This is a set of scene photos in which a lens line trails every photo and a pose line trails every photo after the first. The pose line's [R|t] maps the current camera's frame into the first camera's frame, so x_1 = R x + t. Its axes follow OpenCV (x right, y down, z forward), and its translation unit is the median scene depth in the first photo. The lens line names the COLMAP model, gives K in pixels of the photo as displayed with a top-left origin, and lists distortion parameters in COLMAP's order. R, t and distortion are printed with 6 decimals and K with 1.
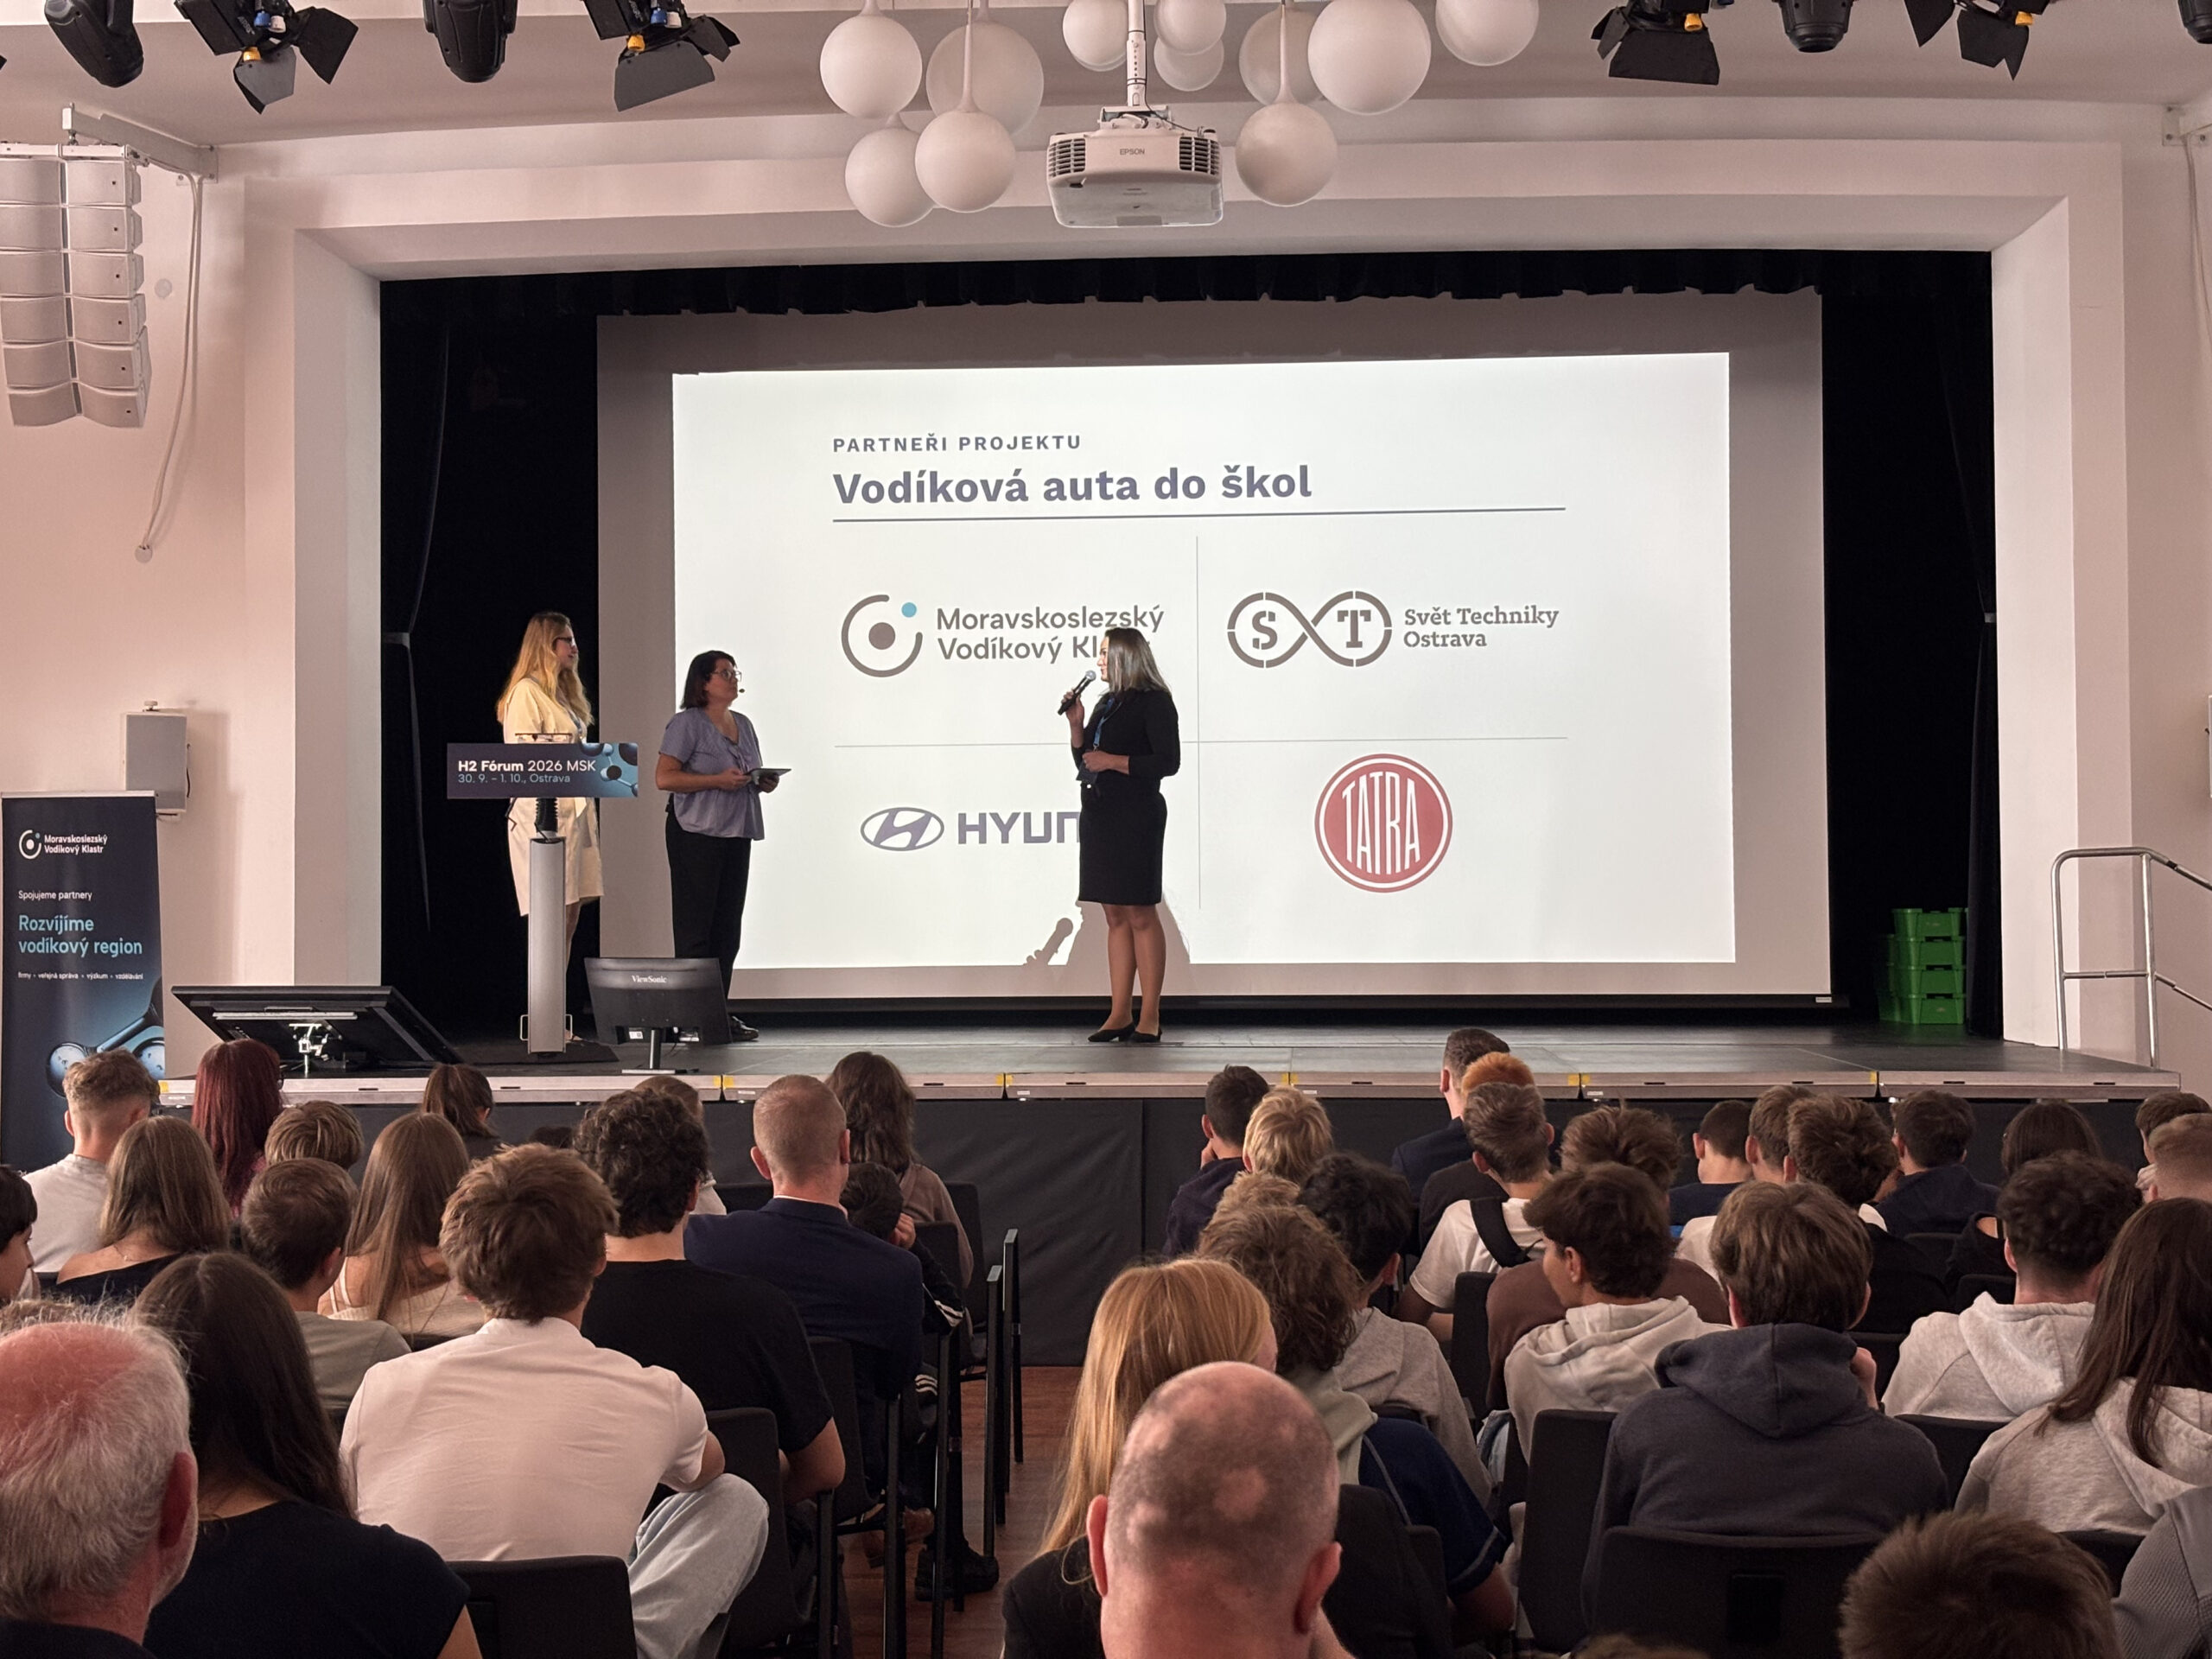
lens RADIAL K [[3361.9, 0, 1106.0], [0, 3361.9, 829.5], [0, 0, 1]] dist [0.249486, -0.995423]
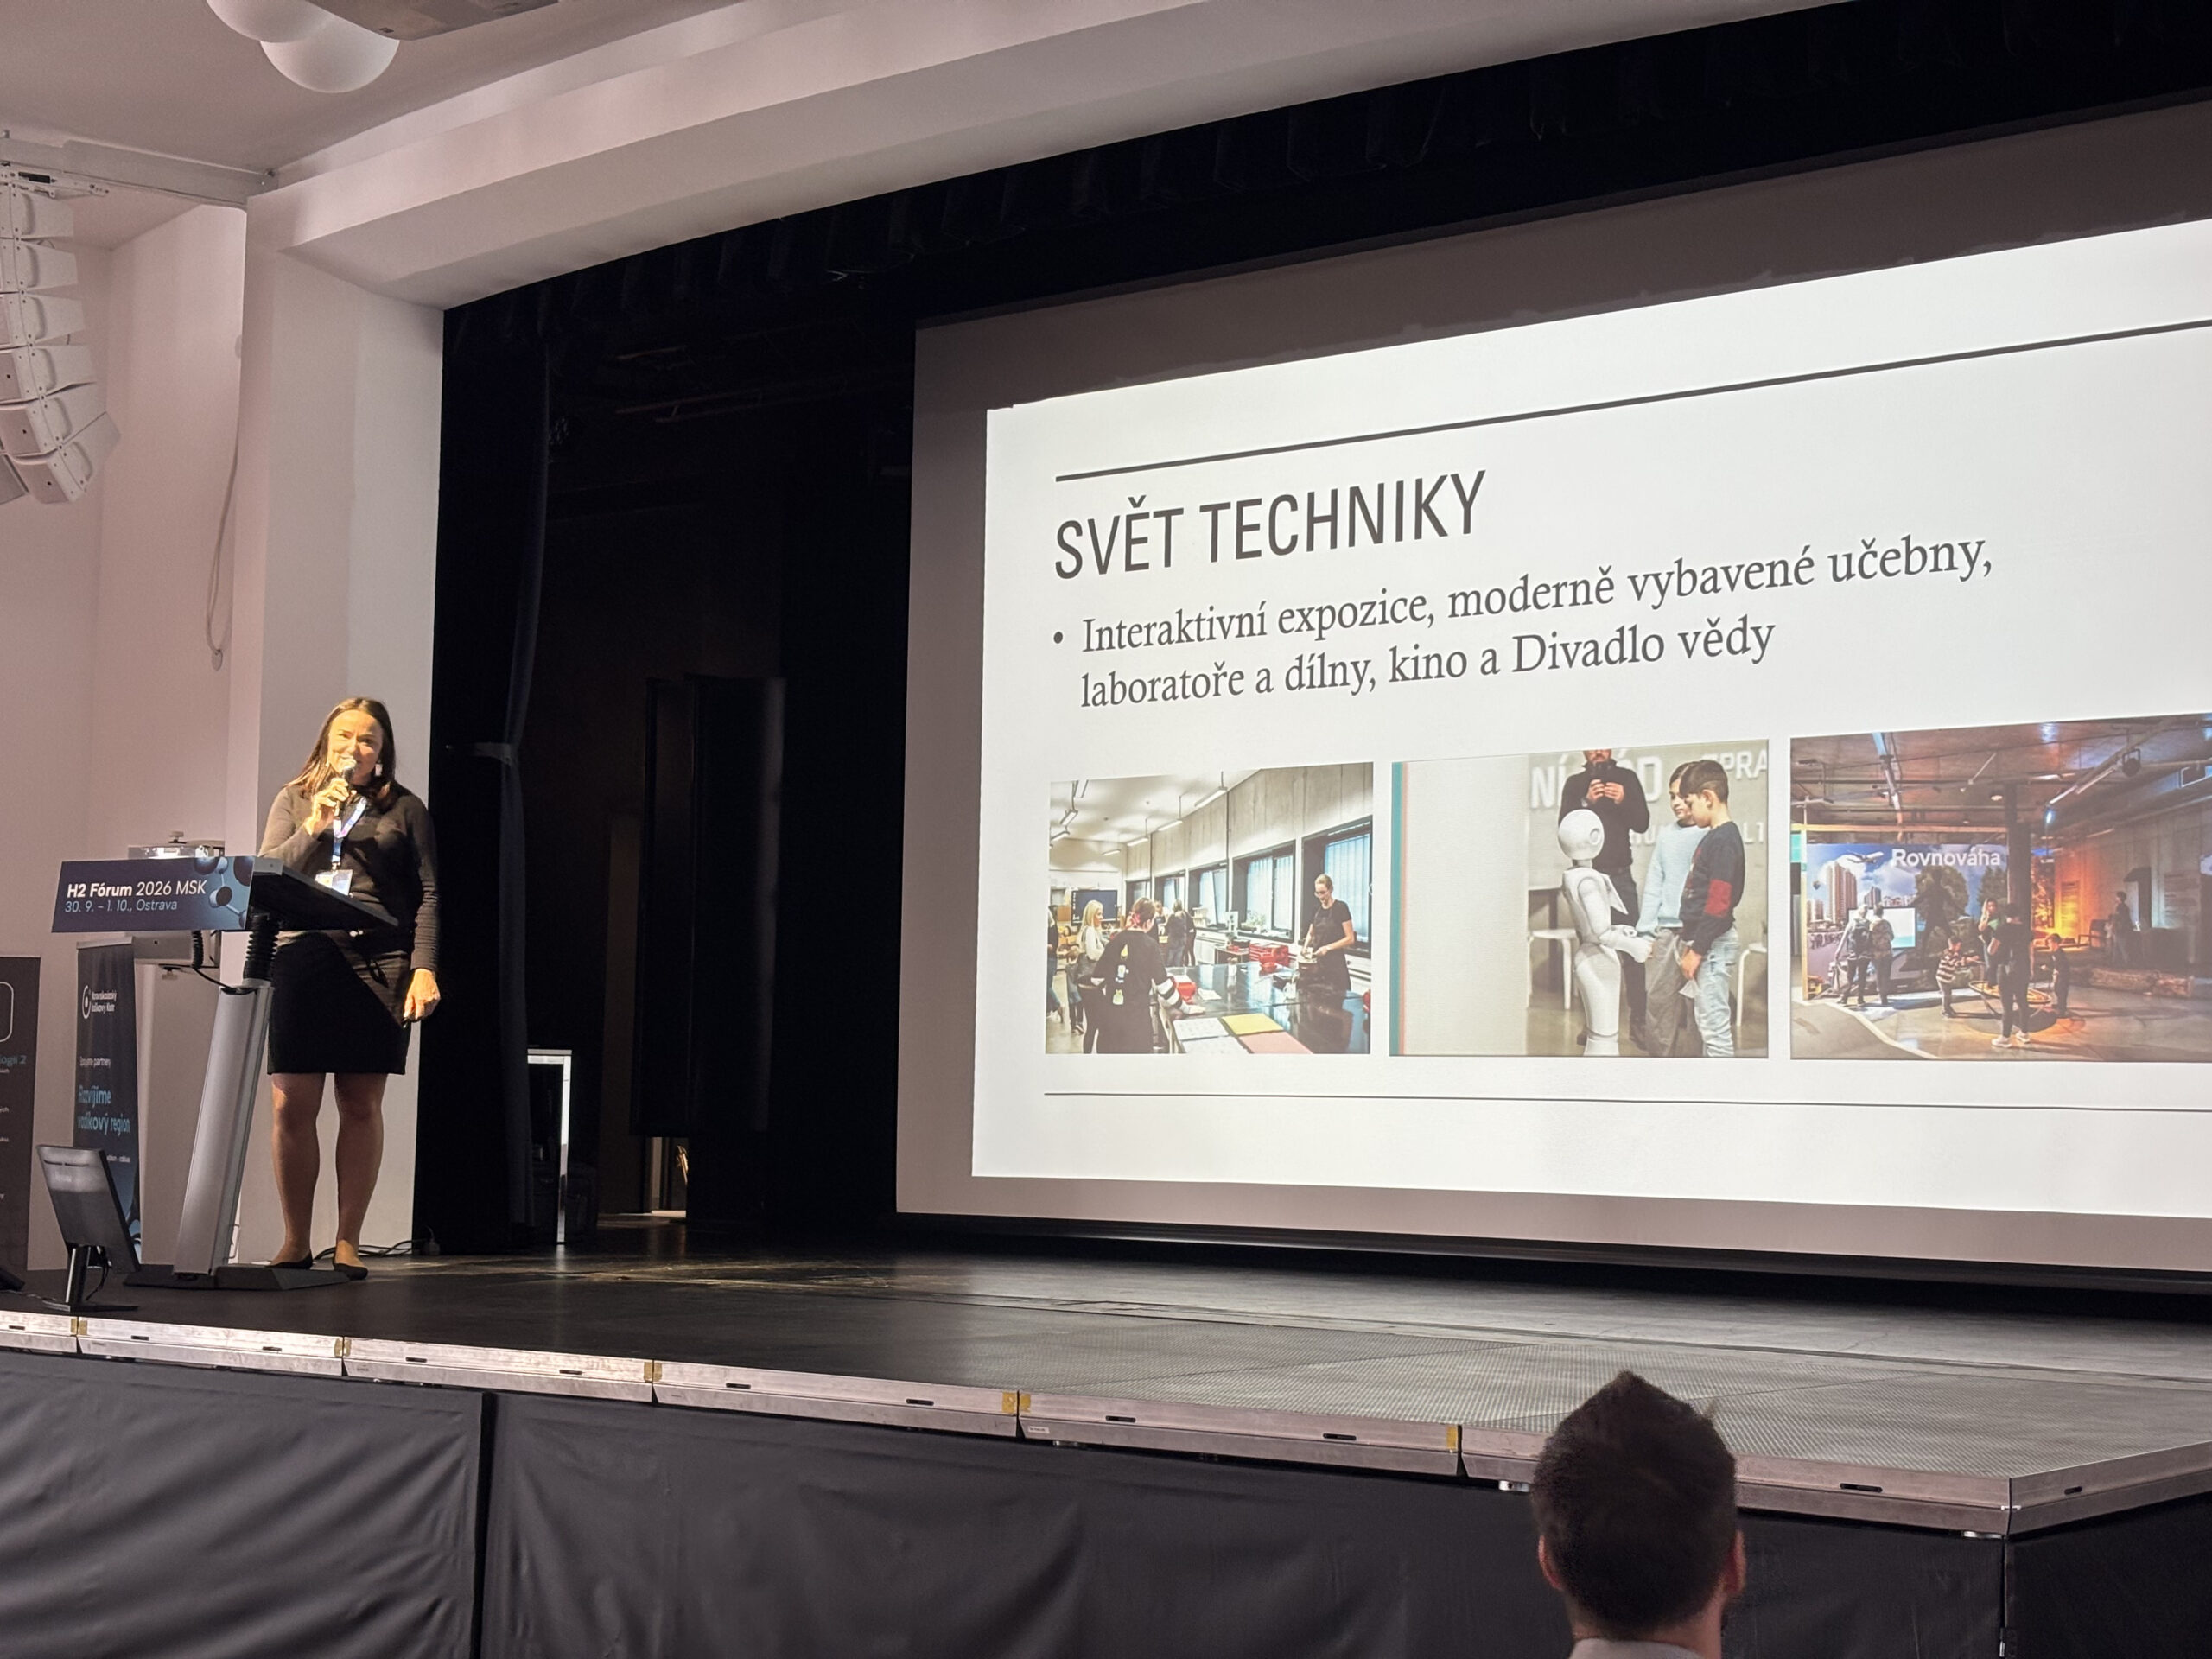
lens RADIAL K [[3359.4, 0, 1106.0], [0, 3359.4, 829.5], [0, 0, 1]] dist [0.225917, -0.994112]
pose [[0.821940, -0.026133, -0.568974, 0.338008], [-0.010377, 0.998094, -0.060833, 0.009104], [0.569479, 0.055905, 0.820102, 0.388267]]
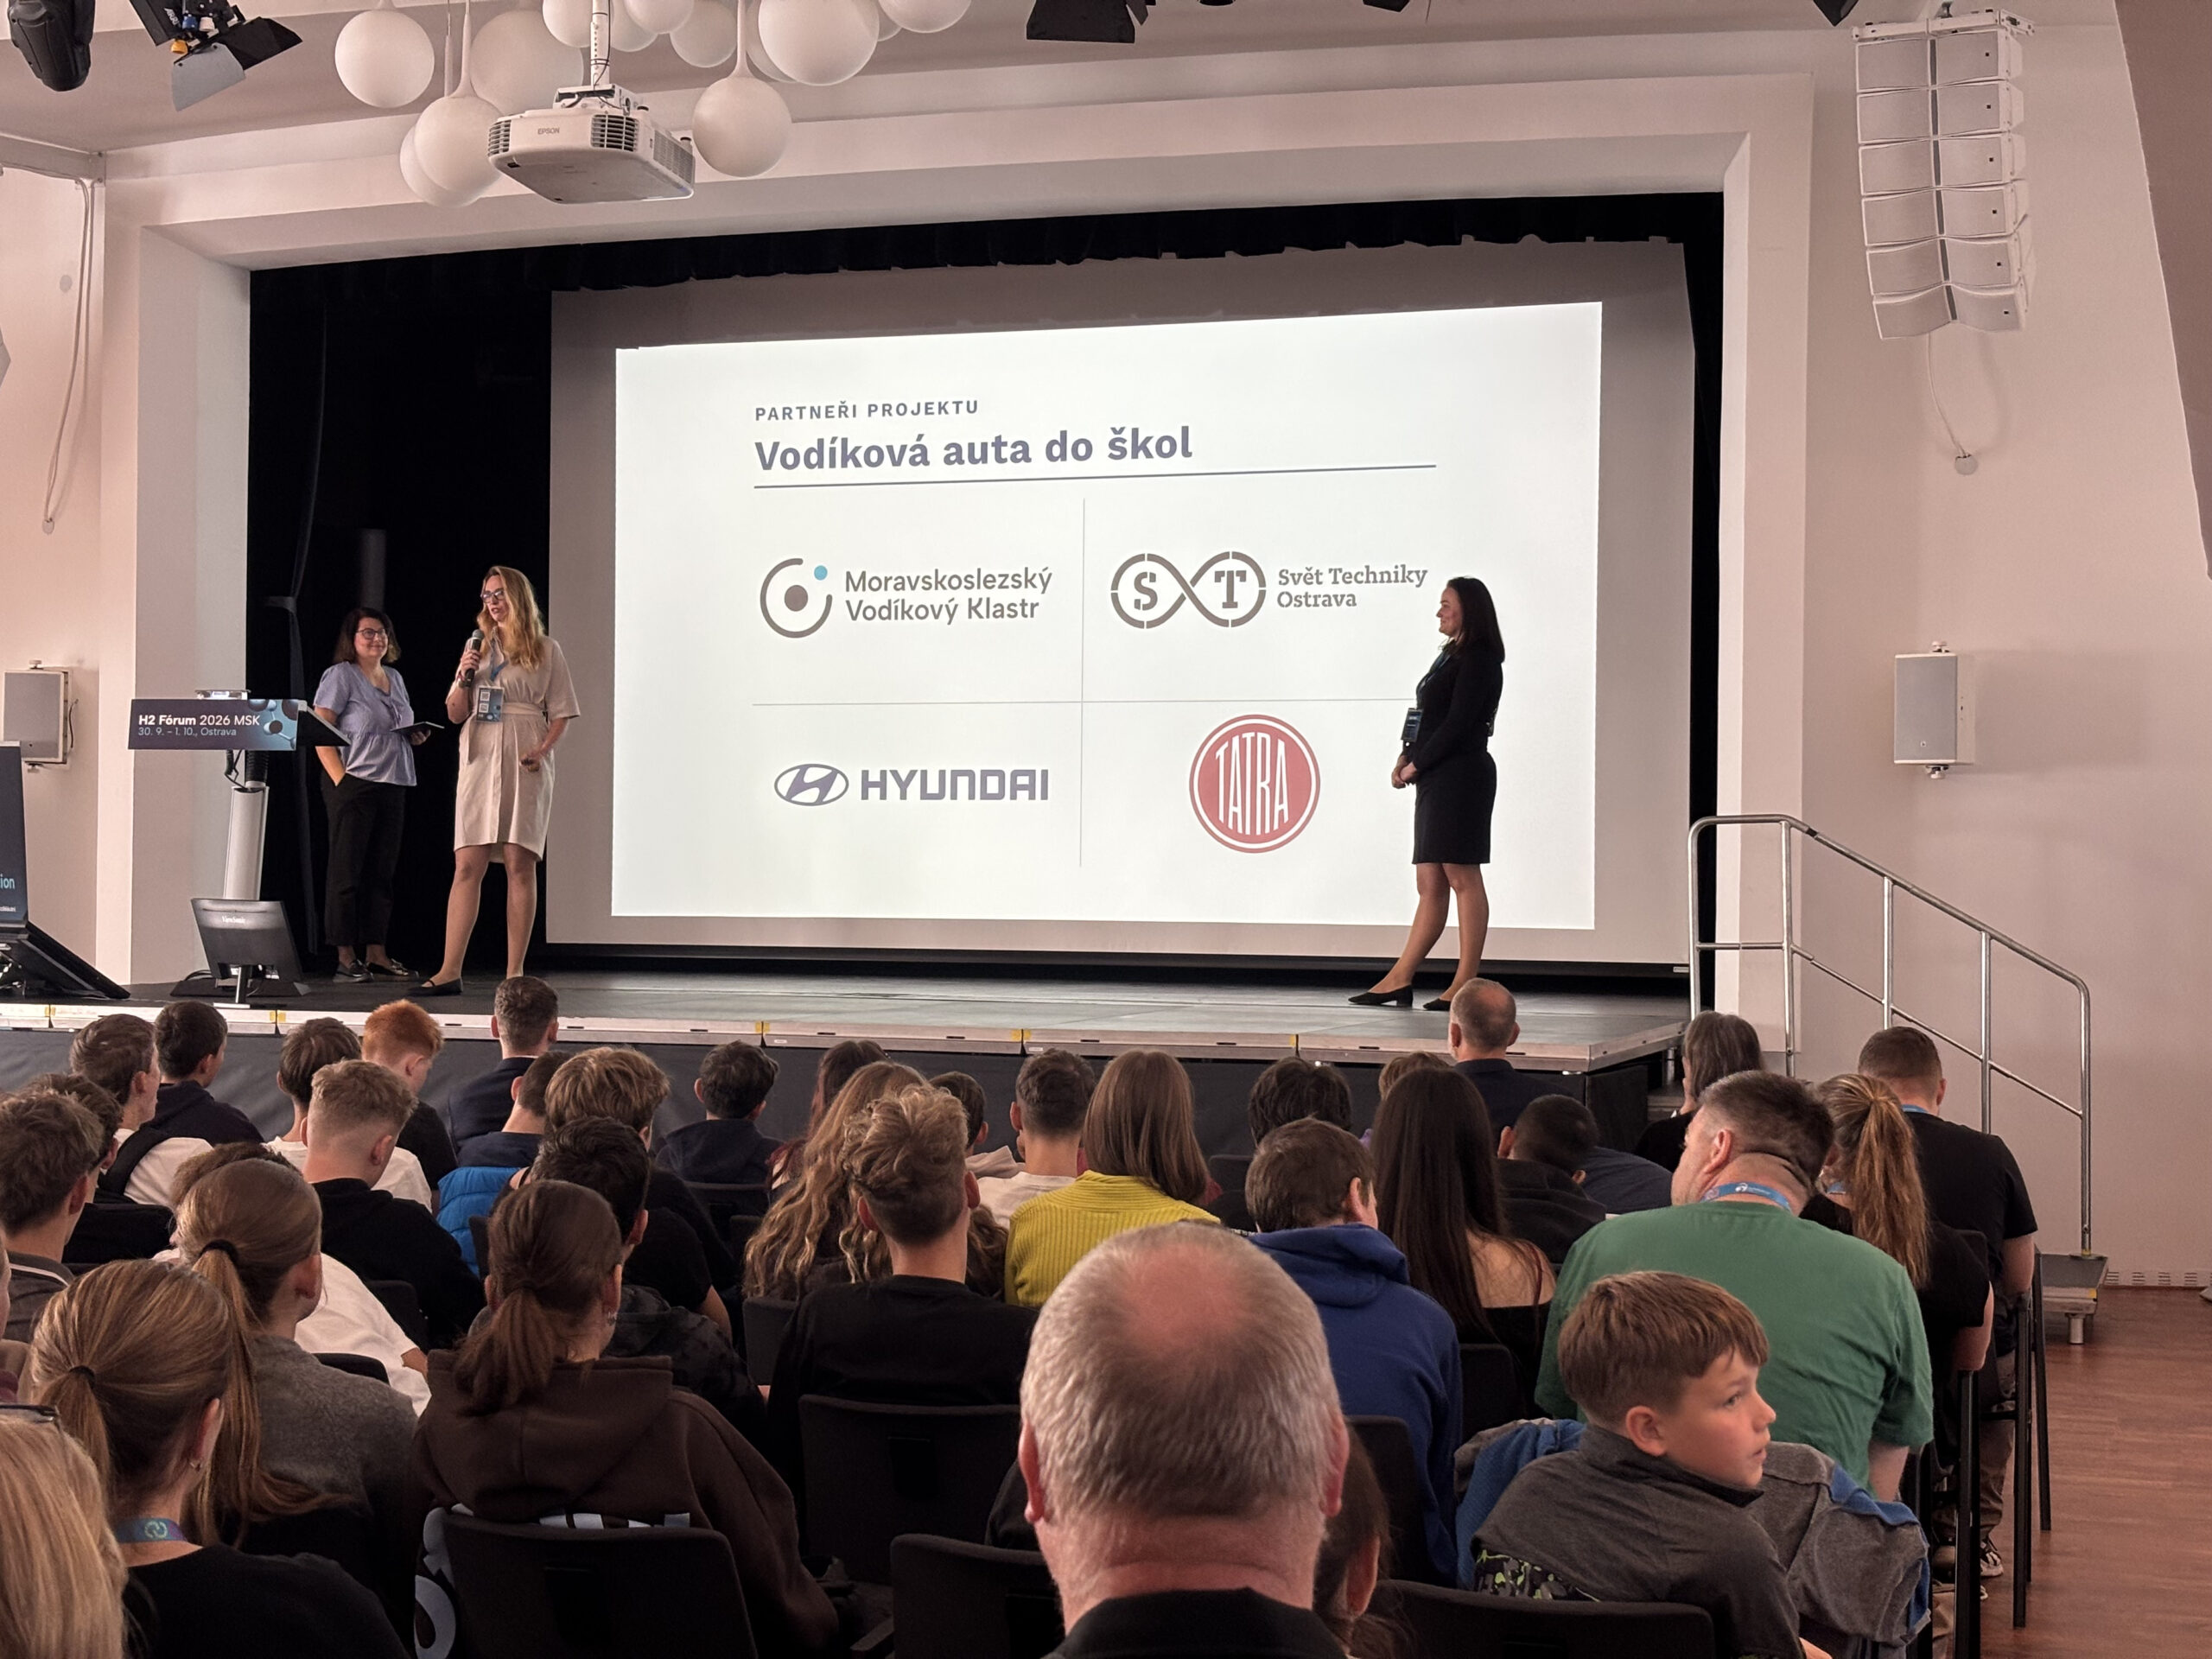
lens RADIAL K [[3404.0, 0, 1106.0], [0, 3404.0, 829.5], [0, 0, 1]] dist [0.318533, -1.343532]
pose [[0.961178, 0.013909, -0.275579, 0.317801], [-0.010686, 0.999856, 0.013196, -0.001210], [0.275723, -0.009739, 0.961188, 0.015643]]
